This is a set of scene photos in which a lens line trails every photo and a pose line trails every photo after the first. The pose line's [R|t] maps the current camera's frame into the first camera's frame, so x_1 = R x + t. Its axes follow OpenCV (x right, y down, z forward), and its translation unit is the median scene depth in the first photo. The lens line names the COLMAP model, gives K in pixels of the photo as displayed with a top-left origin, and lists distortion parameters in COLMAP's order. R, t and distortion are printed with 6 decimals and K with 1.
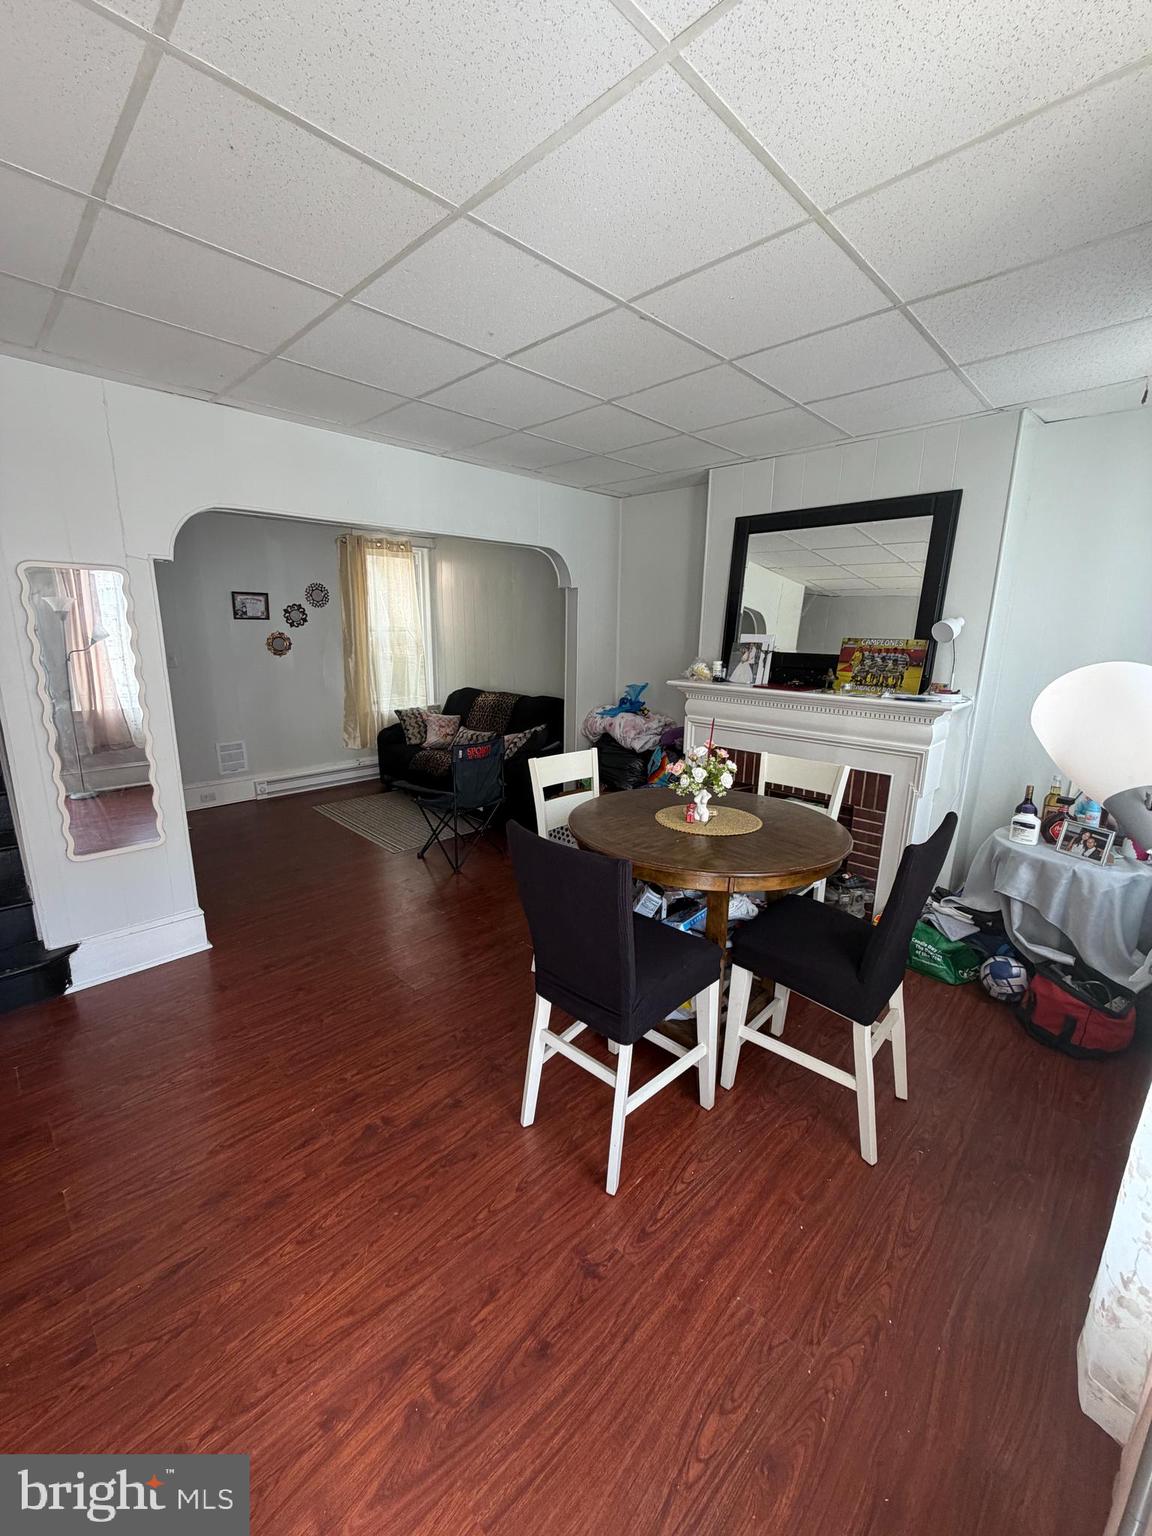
lens RADIAL K [[616.2, 0, 575.9], [0, 616.2, 771.2], [0, 0, 1]] dist [-0.002674, -0.000308]
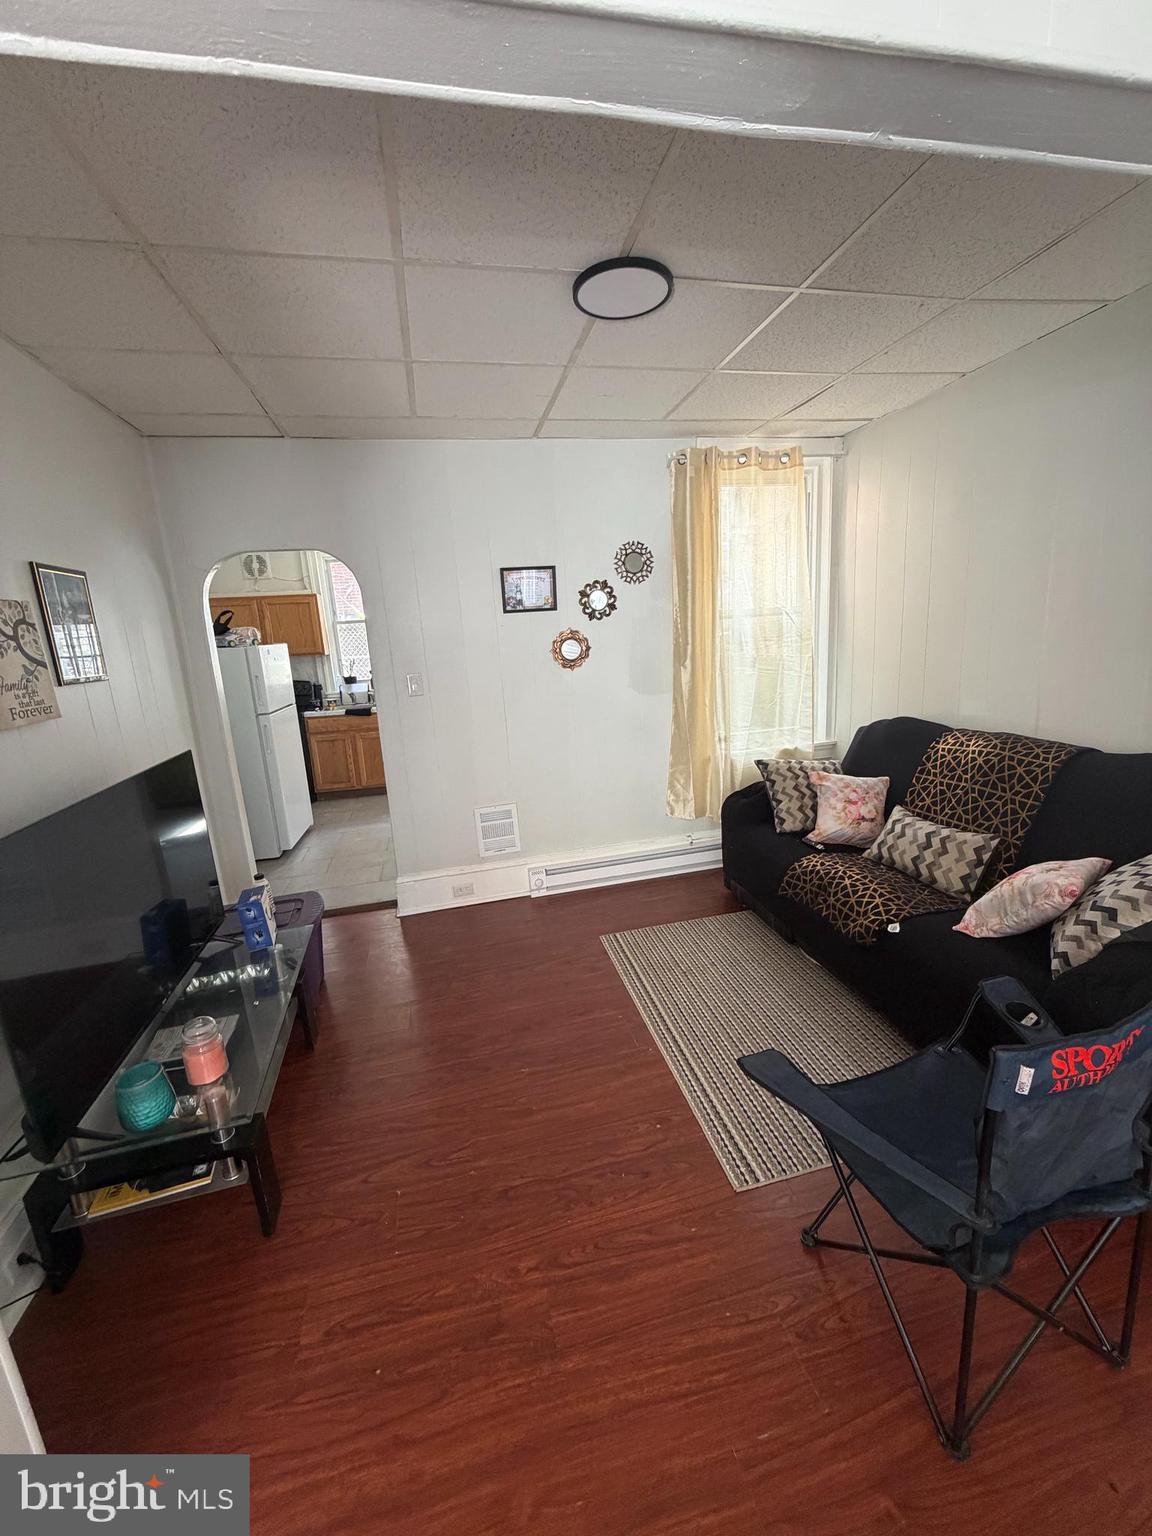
lens RADIAL K [[616.2, 0, 578.6], [0, 616.2, 767.1], [0, 0, 1]] dist [-0.002674, -0.000308]
pose [[0.846779, 0.049245, -0.529661, -0.141602], [-0.049171, 0.998689, 0.014243, -0.095279], [0.529668, 0.013983, 0.848090, 0.468021]]
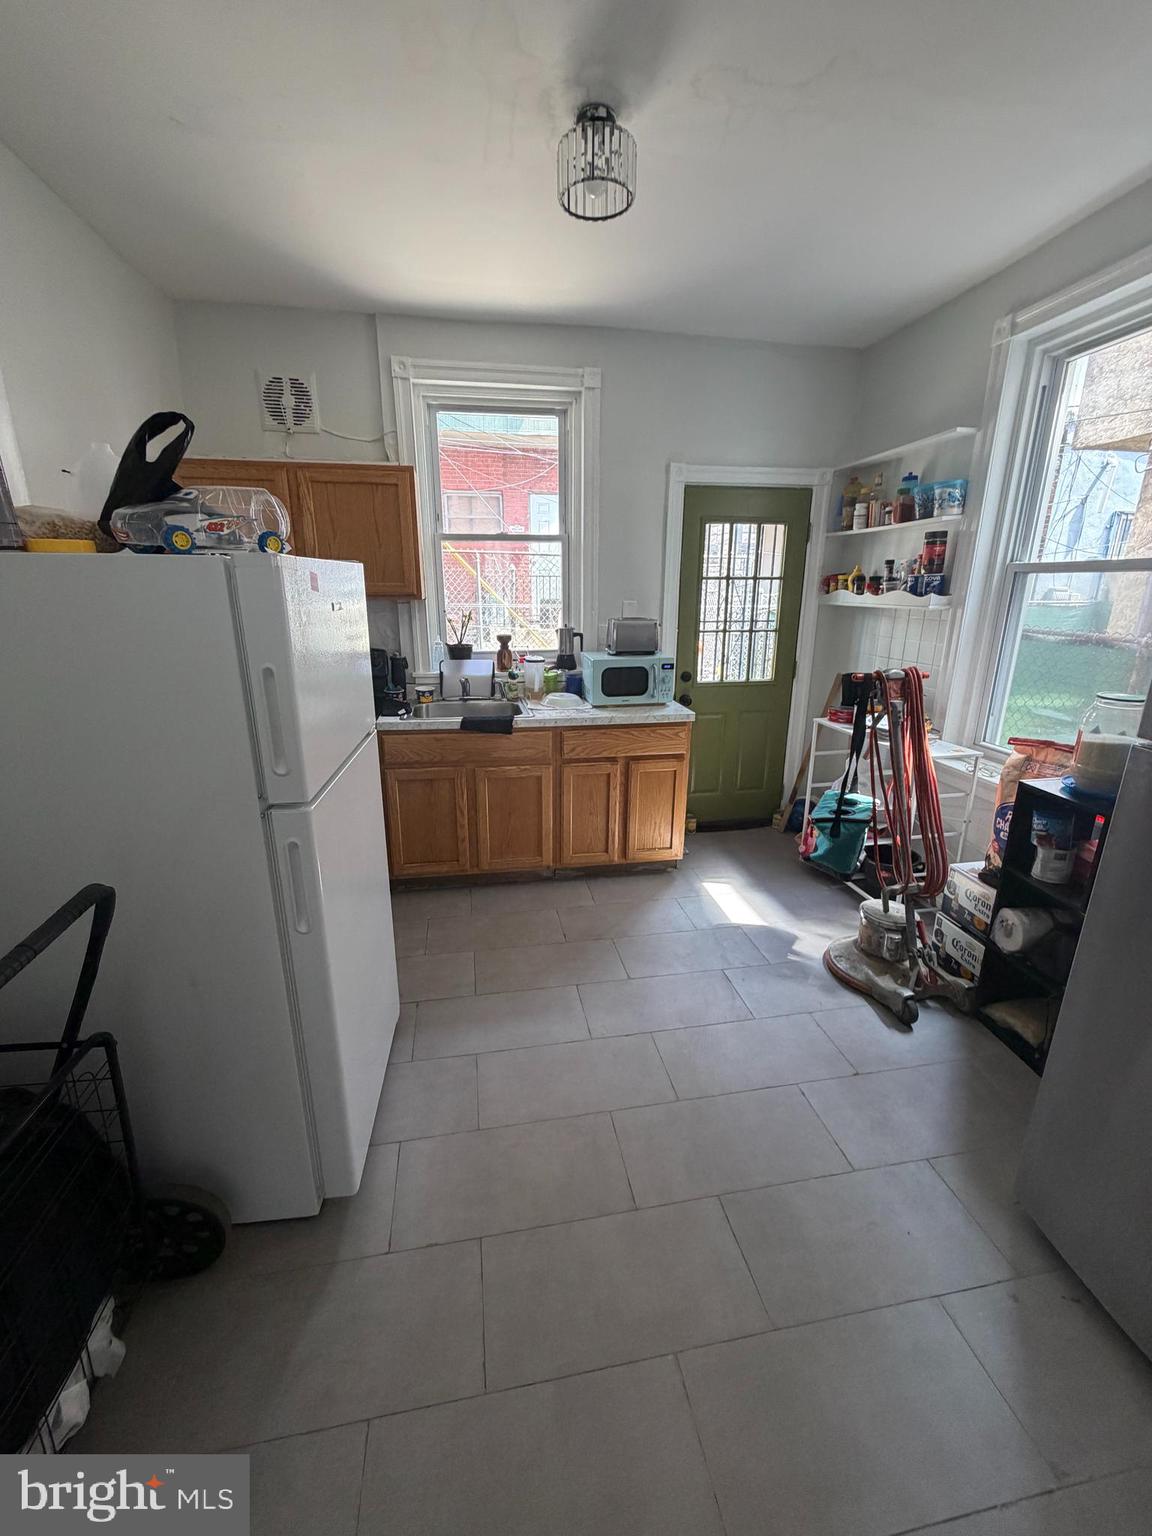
lens RADIAL K [[616.2, 0, 573.0], [0, 616.2, 767.0], [0, 0, 1]] dist [-0.002674, -0.000308]
pose [[0.815084, 0.145417, -0.560797, -0.402375], [-0.117987, 0.989365, 0.085059, -0.133017], [0.567202, -0.003164, 0.823573, 0.622429]]
